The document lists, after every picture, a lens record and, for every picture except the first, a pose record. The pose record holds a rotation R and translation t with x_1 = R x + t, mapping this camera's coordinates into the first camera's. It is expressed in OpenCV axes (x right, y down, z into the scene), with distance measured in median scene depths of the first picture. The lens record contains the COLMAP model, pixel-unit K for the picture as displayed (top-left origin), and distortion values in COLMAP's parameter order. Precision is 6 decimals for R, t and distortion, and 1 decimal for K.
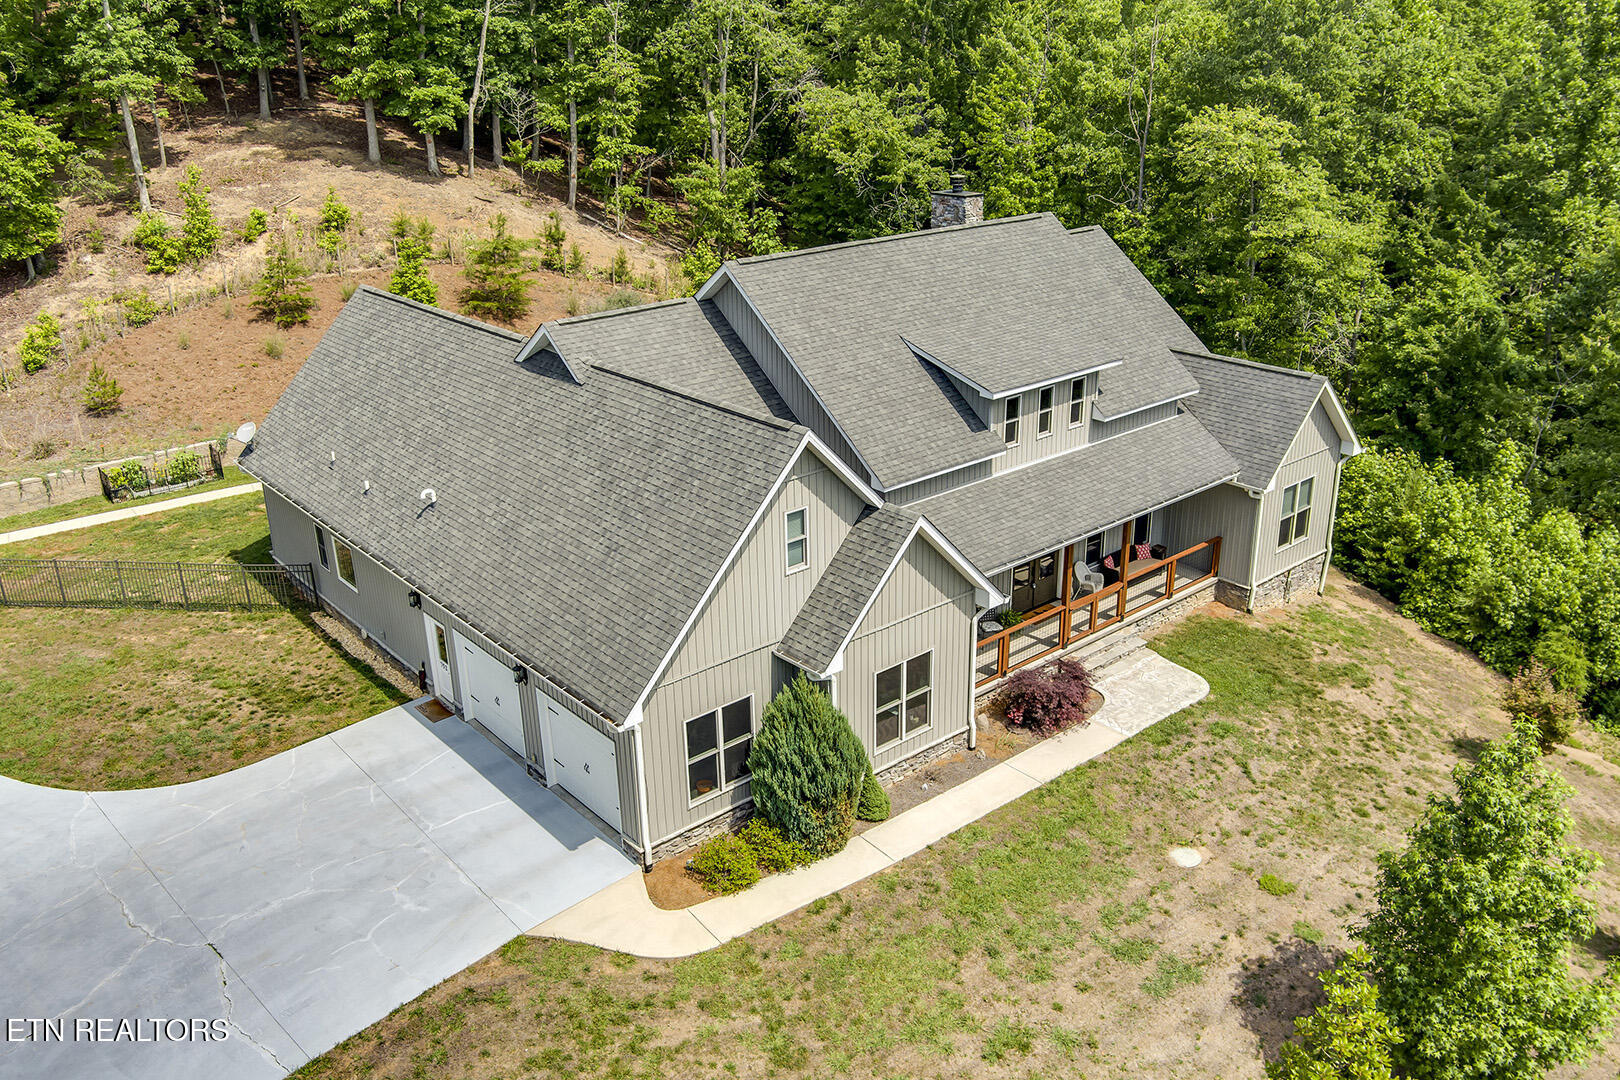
lens RADIAL K [[1309.3, 0, 803.8], [0, 1309.3, 545.8], [0, 0, 1]] dist [-0.055064, -0.009307]
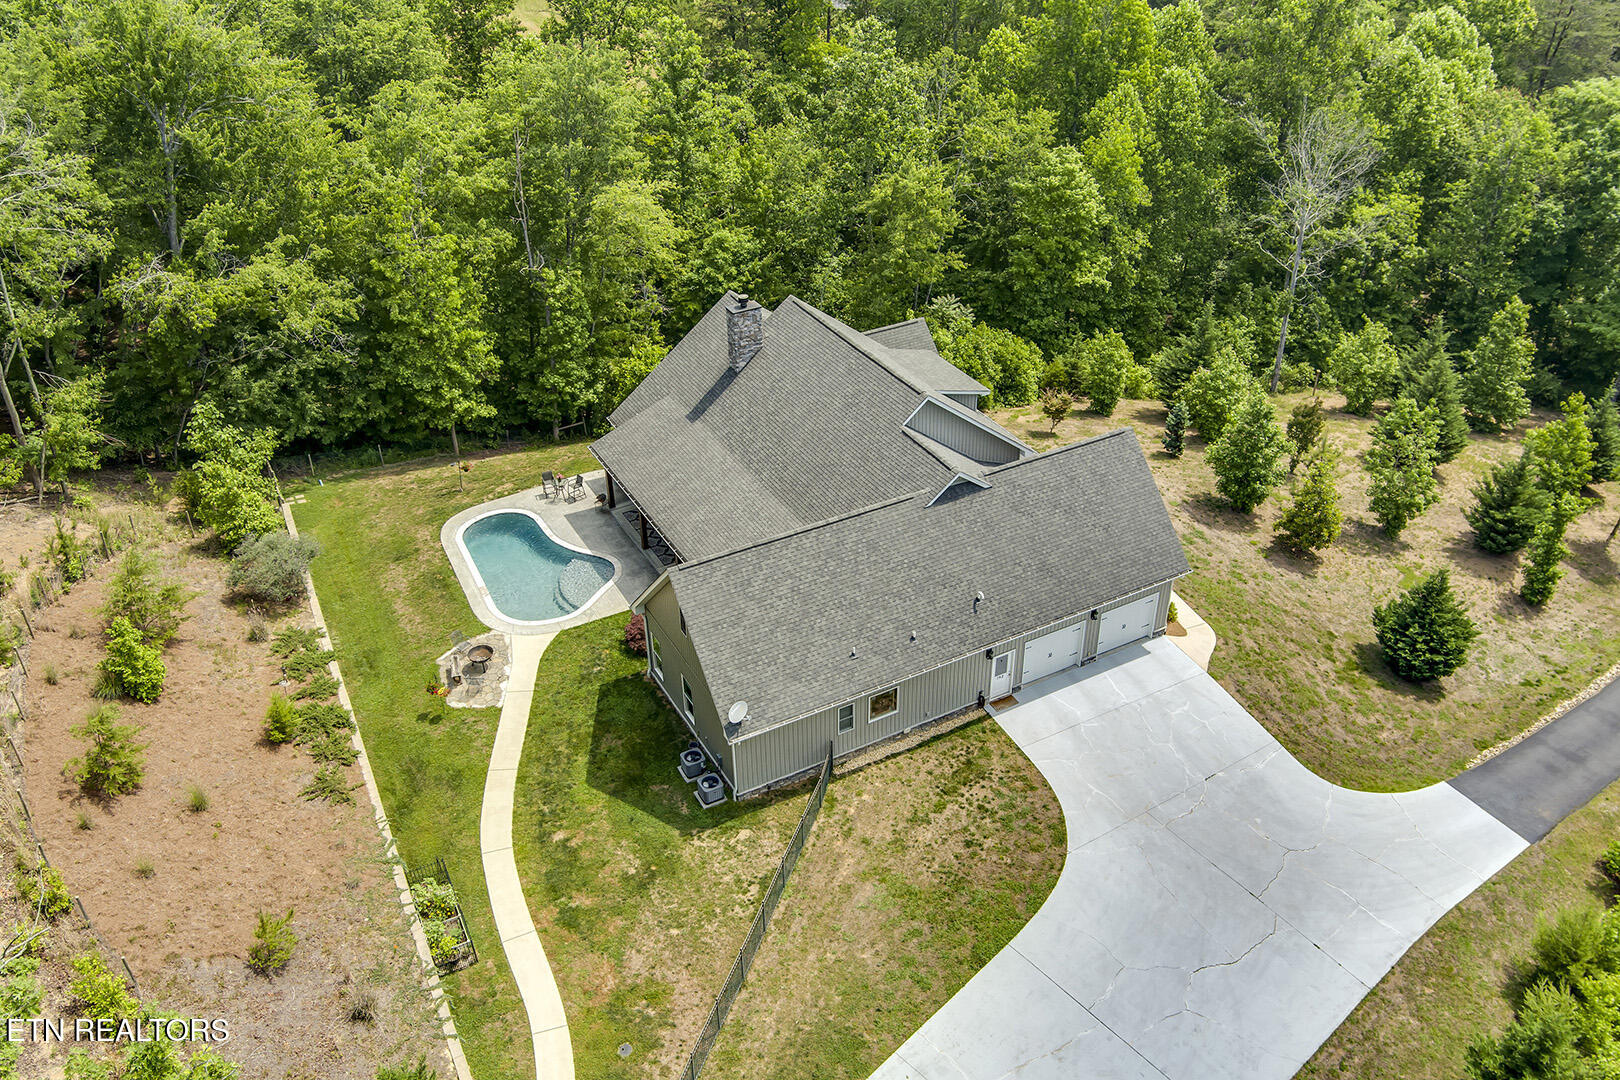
lens RADIAL K [[1309.3, 0, 803.8], [0, 1309.3, 545.8], [0, 0, 1]] dist [-0.055064, -0.009307]
pose [[0.203856, -0.531684, 0.822043, -1.490923], [0.381283, 0.816495, 0.433543, -0.799677], [-0.901702, 0.225050, 0.369170, 0.529889]]
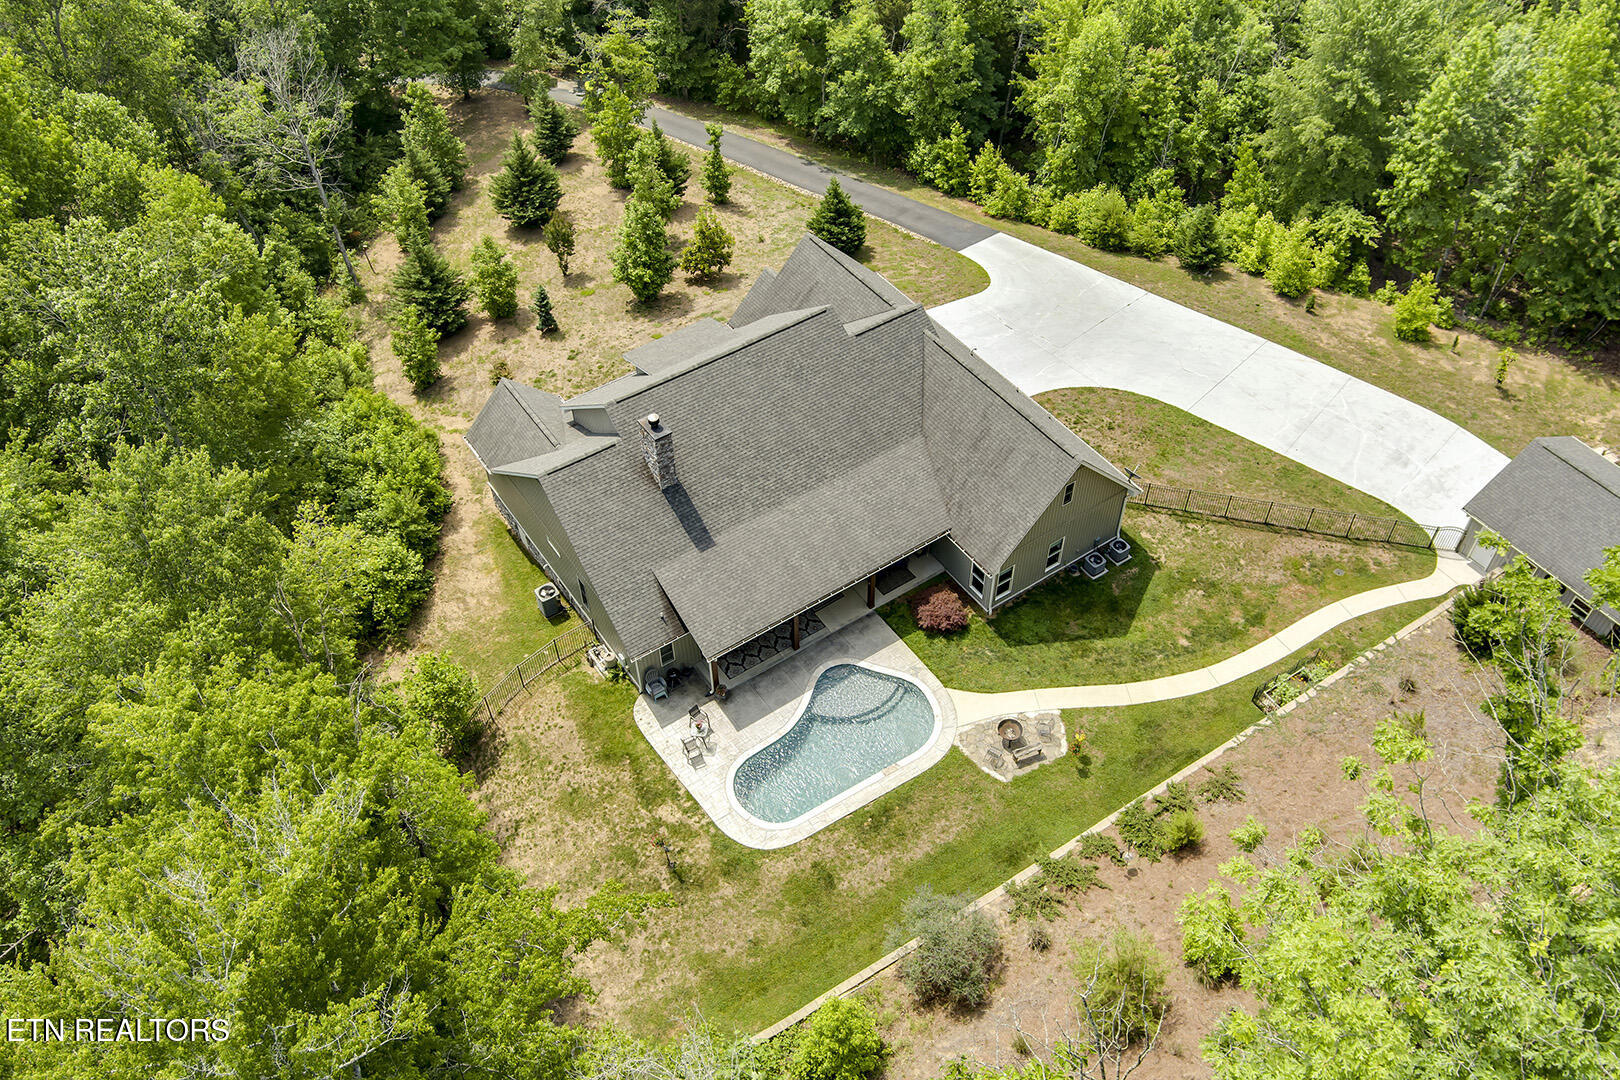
lens RADIAL K [[1309.3, 0, 803.8], [0, 1309.3, 545.8], [0, 0, 1]] dist [-0.055064, -0.009307]
pose [[-0.994208, -0.049489, 0.095399, -0.209582], [0.072304, 0.348735, 0.934428, -1.790658], [-0.079513, 0.935914, -0.343137, 1.880693]]
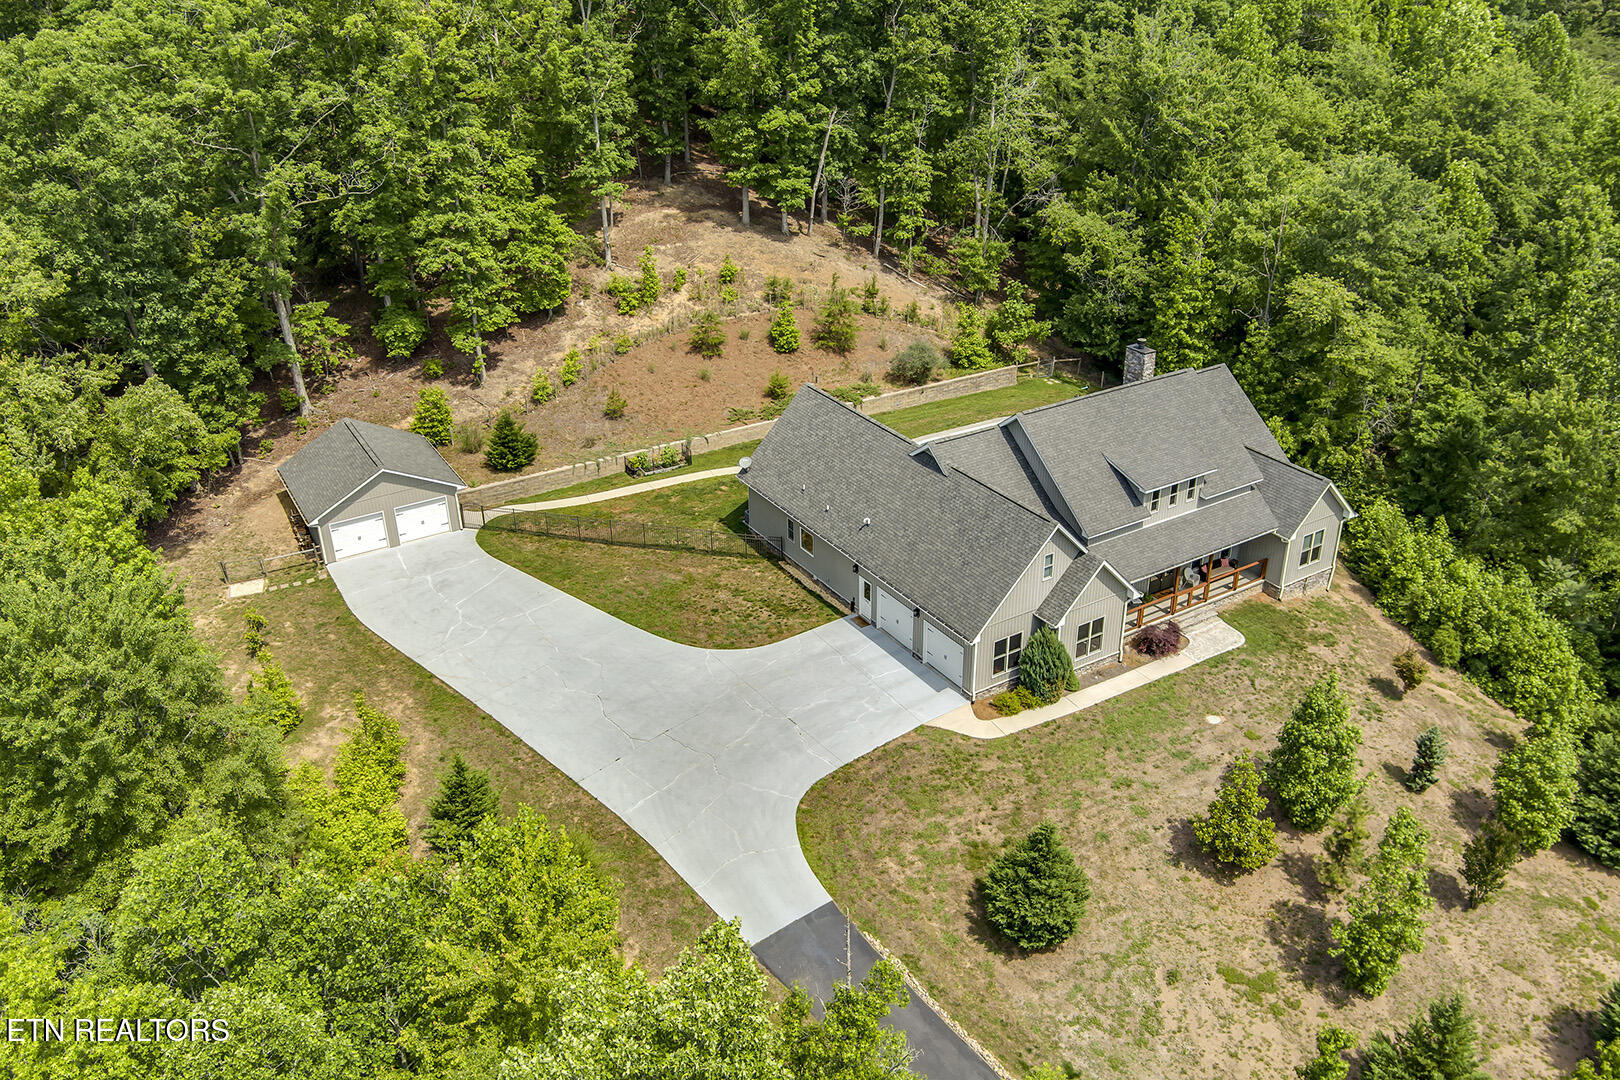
lens RADIAL K [[1309.3, 0, 803.8], [0, 1309.3, 545.8], [0, 0, 1]] dist [-0.055064, -0.009307]
pose [[0.988899, 0.073697, -0.129022, -0.103565], [-0.060587, 0.992861, 0.102746, -0.189172], [0.135673, -0.093789, 0.986305, -0.988789]]
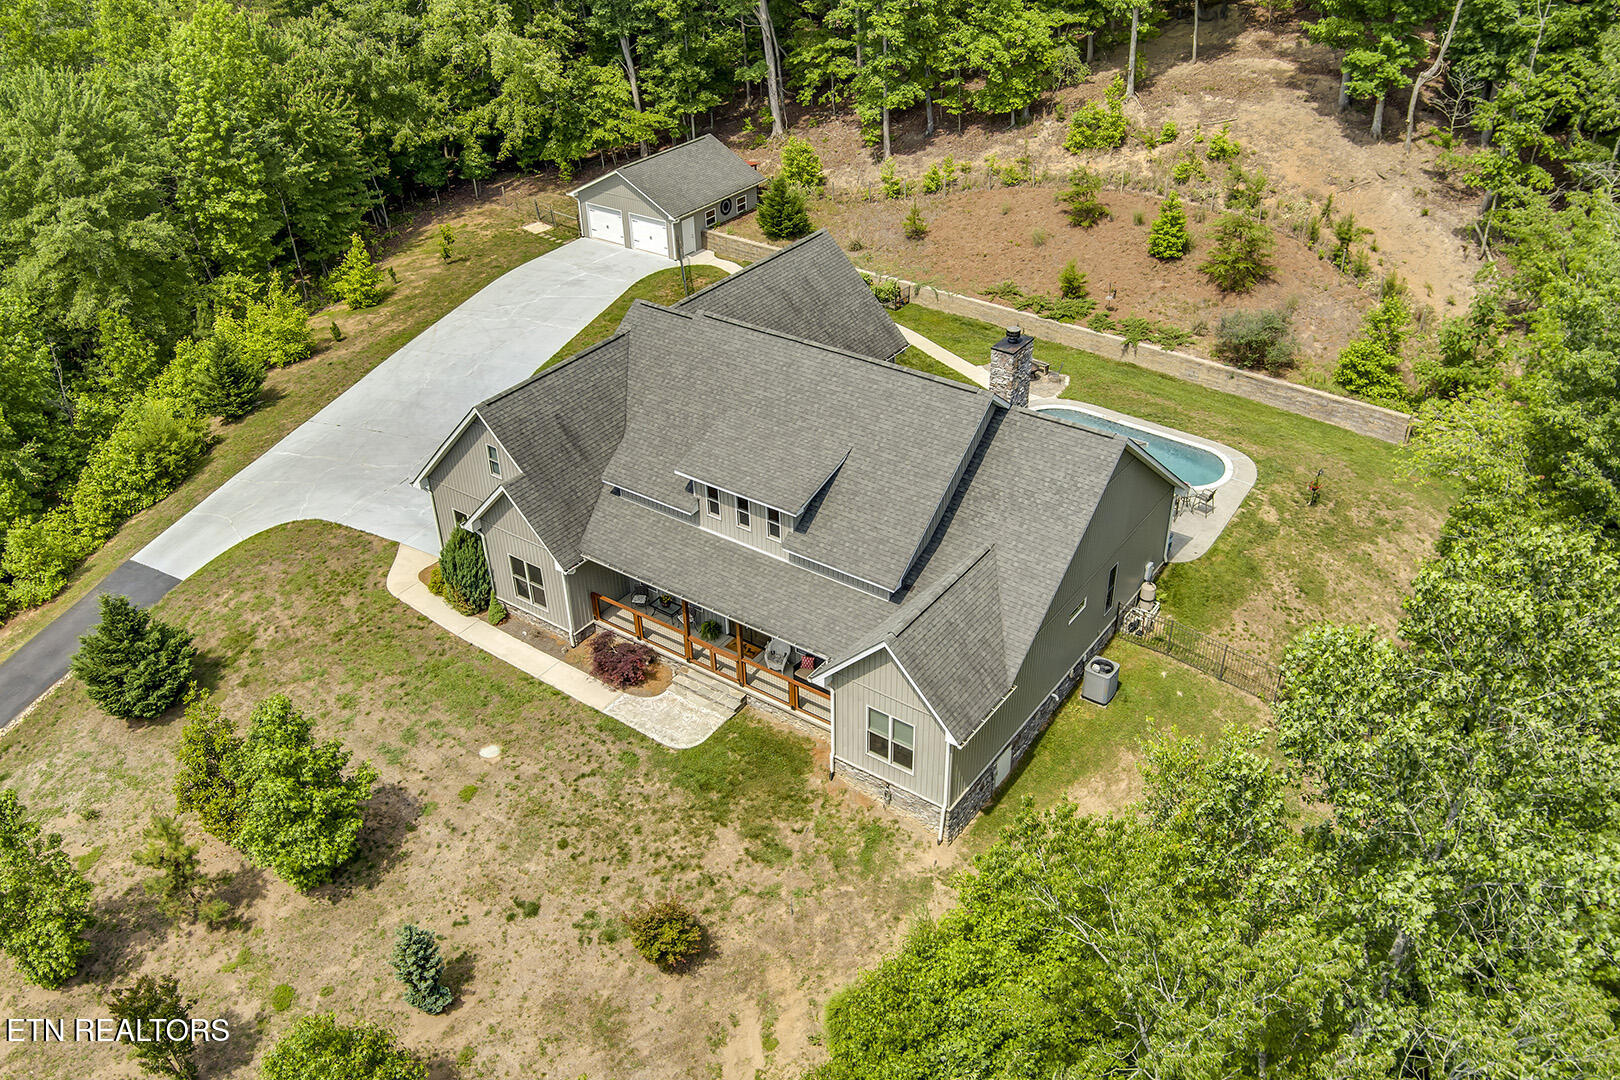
lens RADIAL K [[1309.3, 0, 803.8], [0, 1309.3, 545.8], [0, 0, 1]] dist [-0.055064, -0.009307]
pose [[0.244577, 0.544867, -0.802061, 1.234056], [-0.348369, 0.821329, 0.451727, -0.668883], [0.904887, 0.168931, 0.390693, 0.535679]]
